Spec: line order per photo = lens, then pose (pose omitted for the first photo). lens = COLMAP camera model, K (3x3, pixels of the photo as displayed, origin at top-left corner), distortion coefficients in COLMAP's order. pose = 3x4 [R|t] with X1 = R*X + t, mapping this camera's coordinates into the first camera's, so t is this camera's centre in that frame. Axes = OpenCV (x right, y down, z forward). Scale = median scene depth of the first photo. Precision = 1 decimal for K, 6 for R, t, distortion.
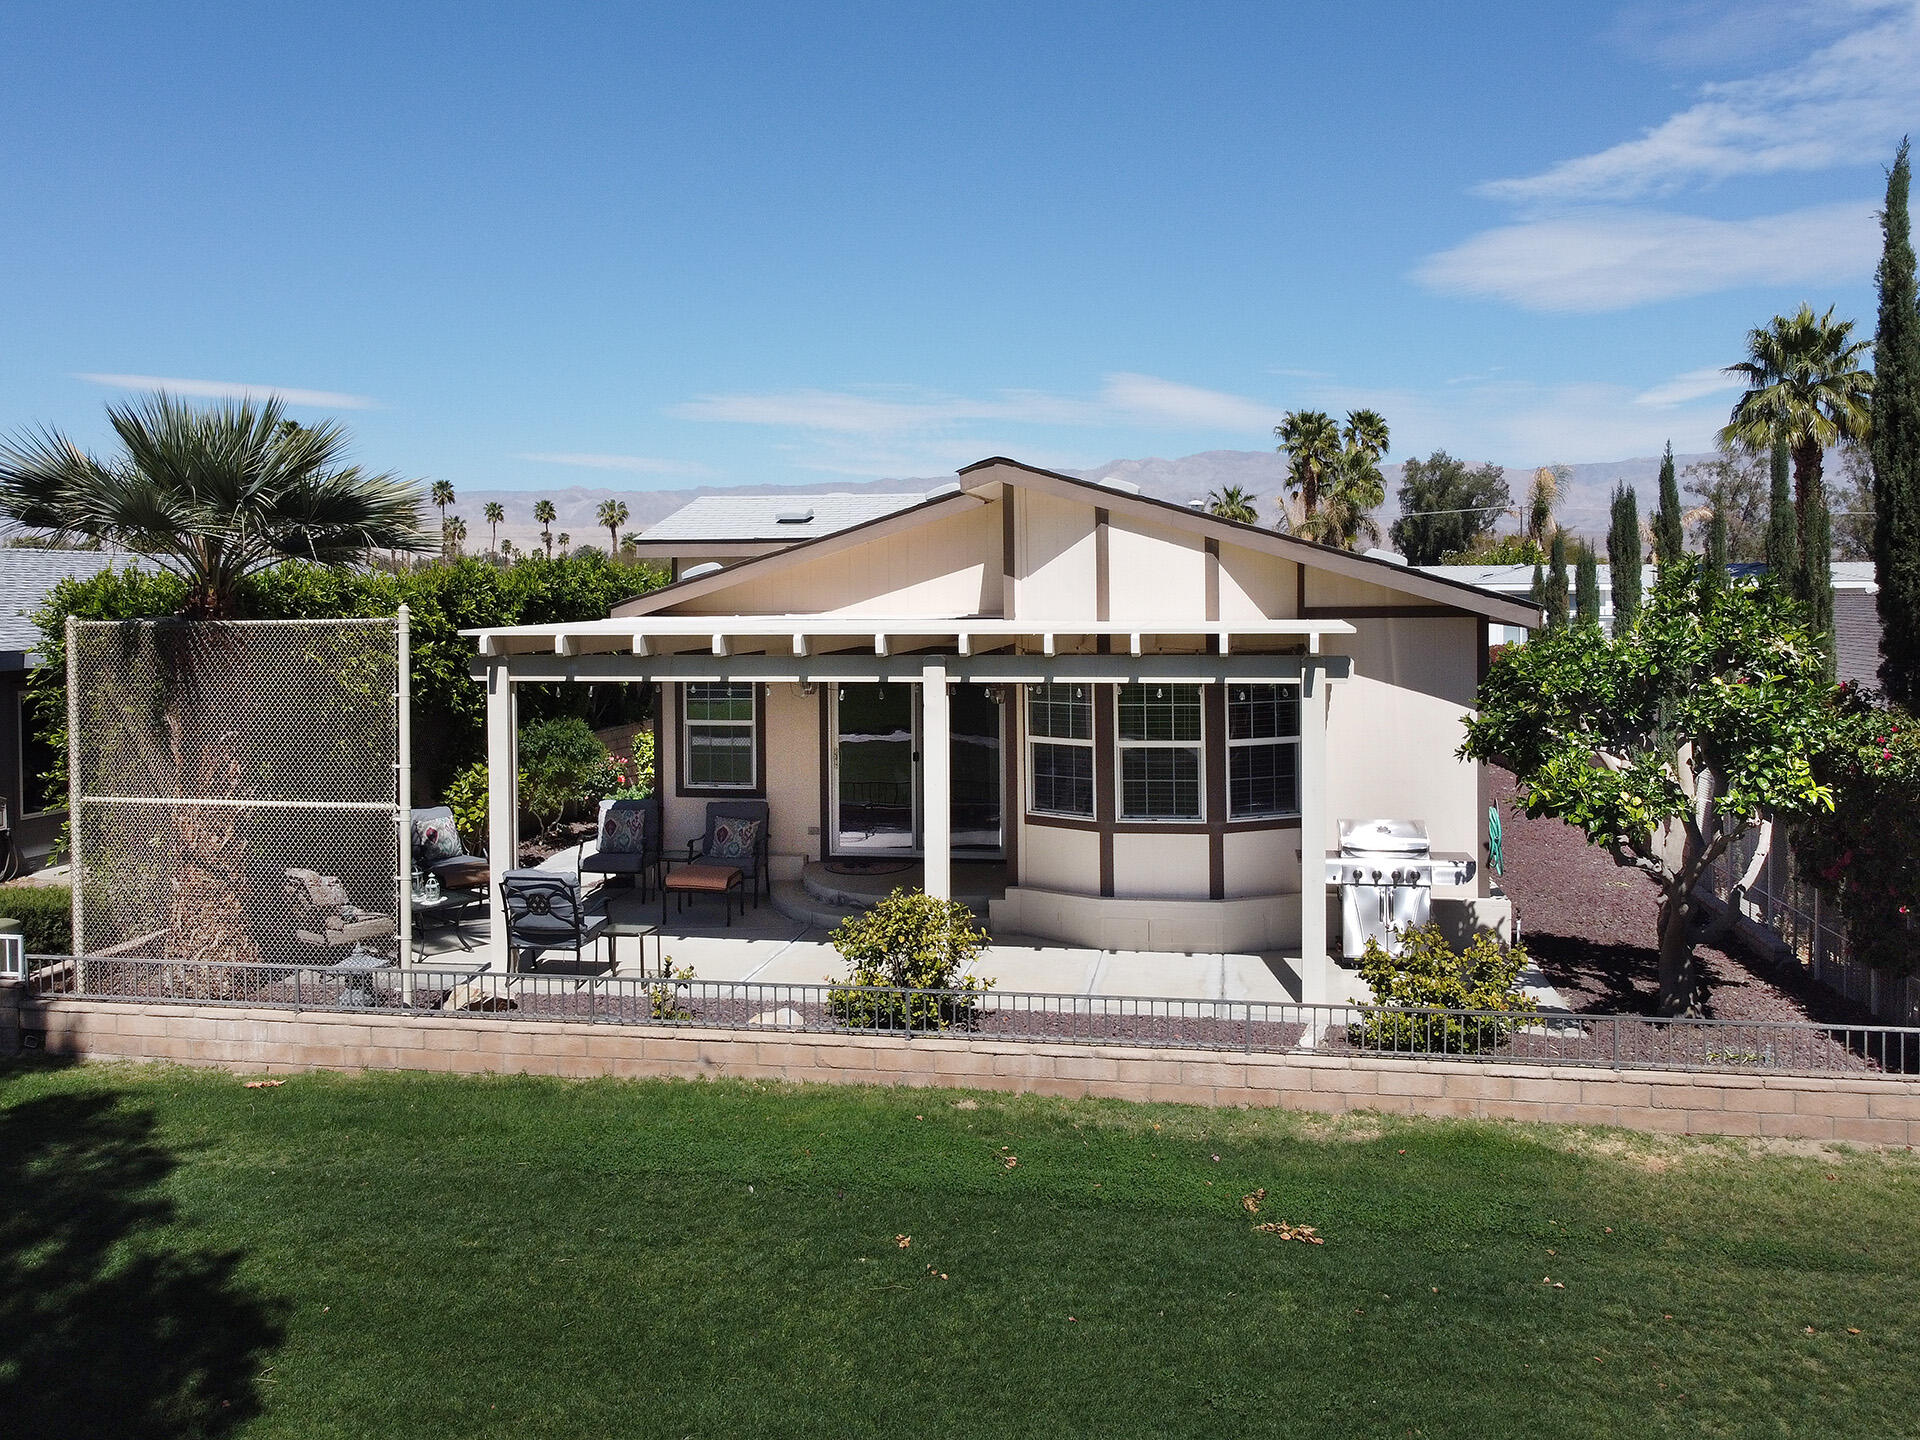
lens RADIAL K [[1703.8, 0, 906.3], [0, 1703.8, 668.1], [0, 0, 1]] dist [0.003724, 0.001970]
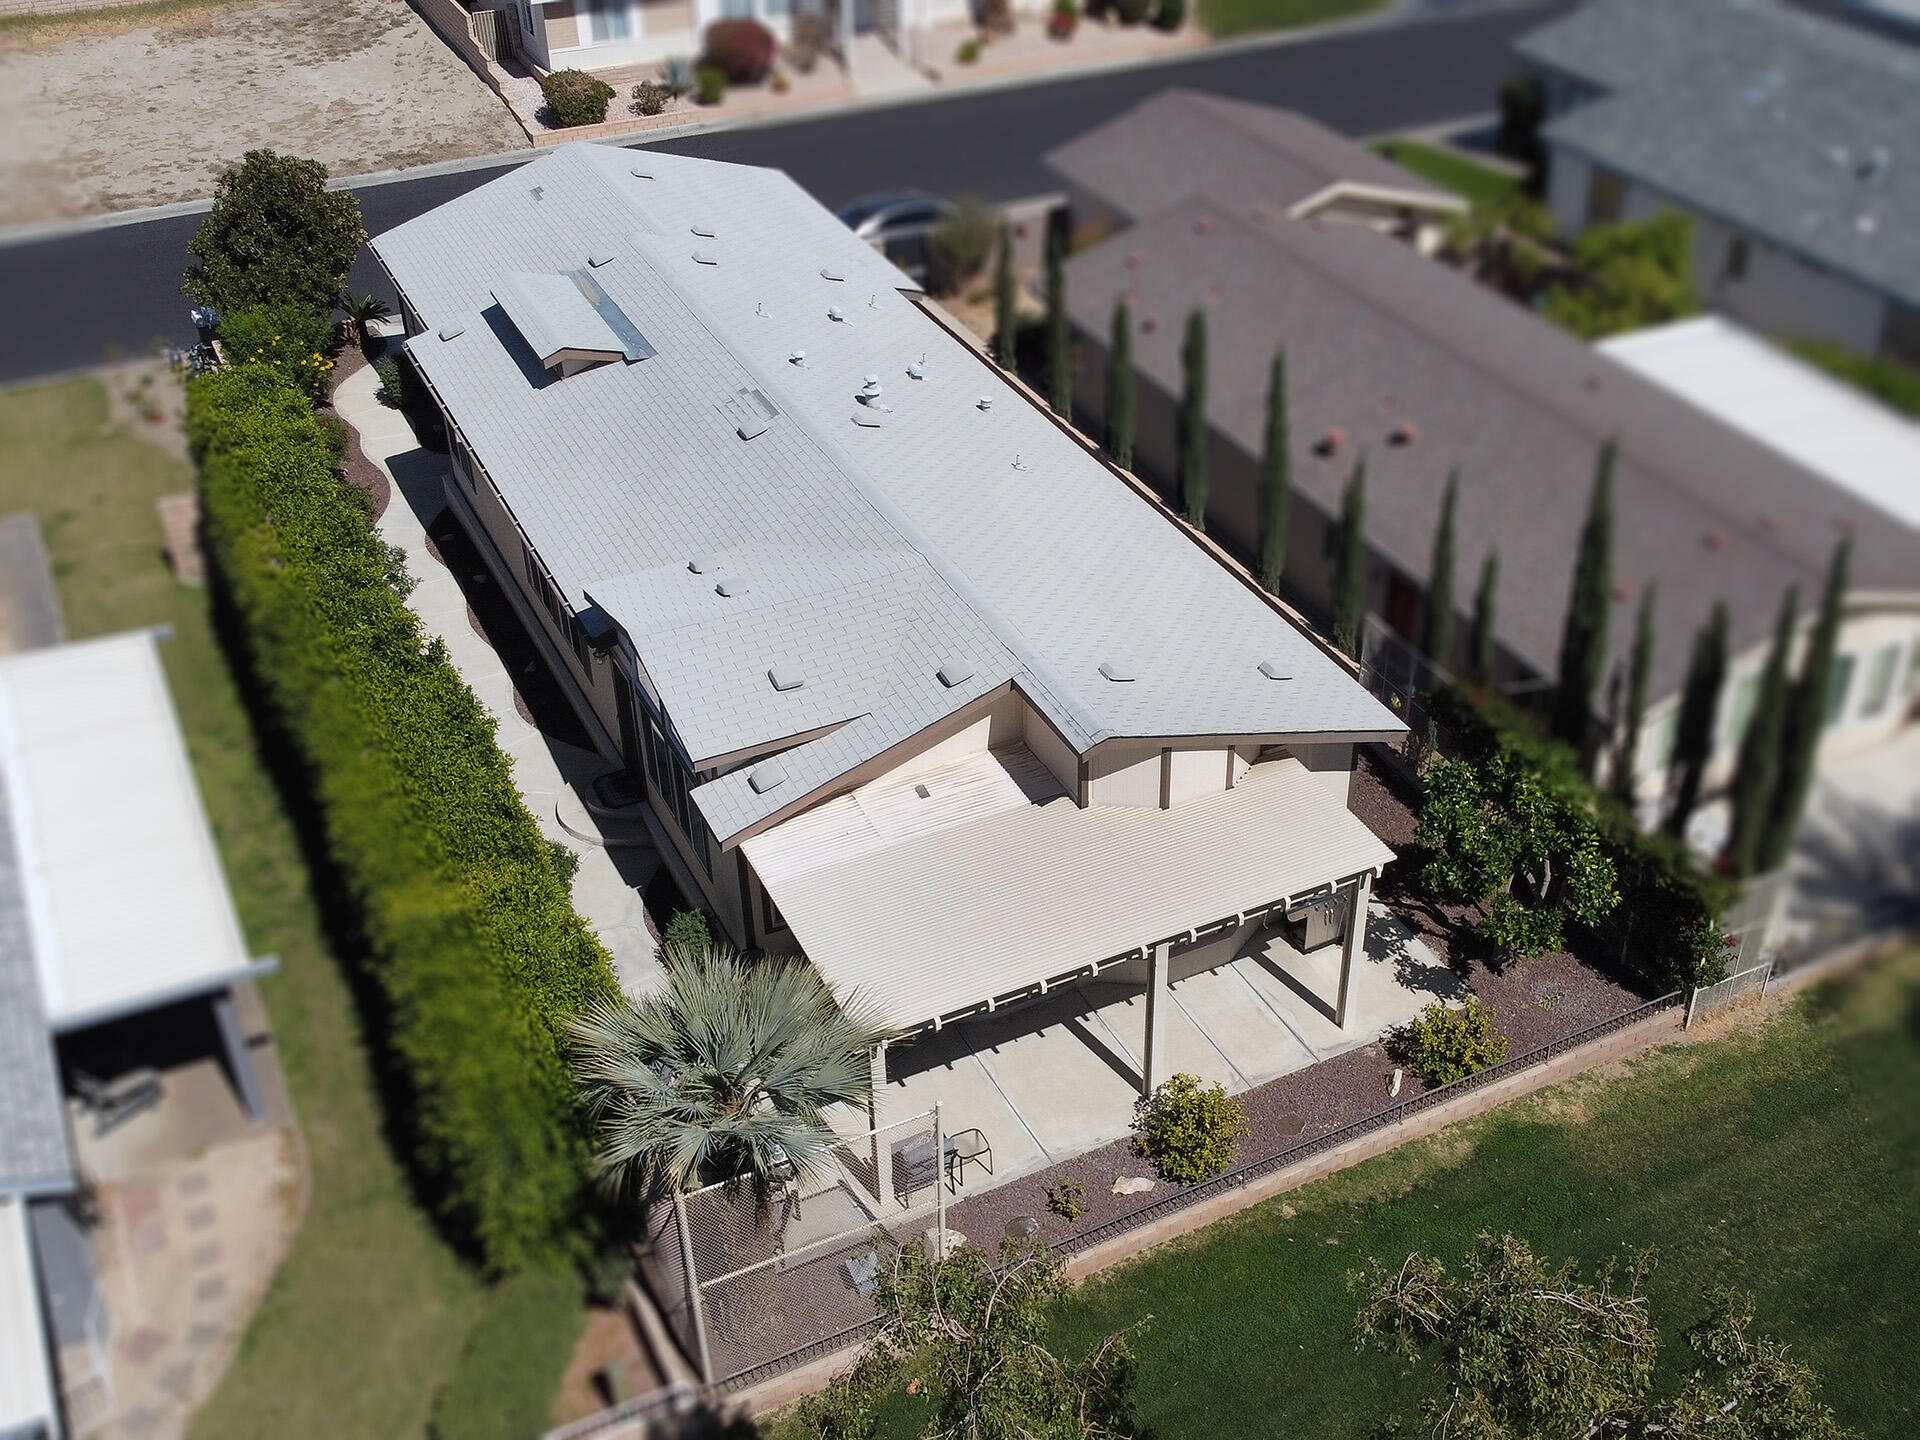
lens RADIAL K [[1960.6, 0, 988.1], [0, 1960.6, 748.1], [0, 0, 1]] dist [0.003284, -0.003990]
pose [[0.784844, -0.358552, 0.505431, -0.942360], [0.026781, 0.834477, 0.550391, -1.132222], [-0.619115, -0.418435, 0.664537, 0.027559]]
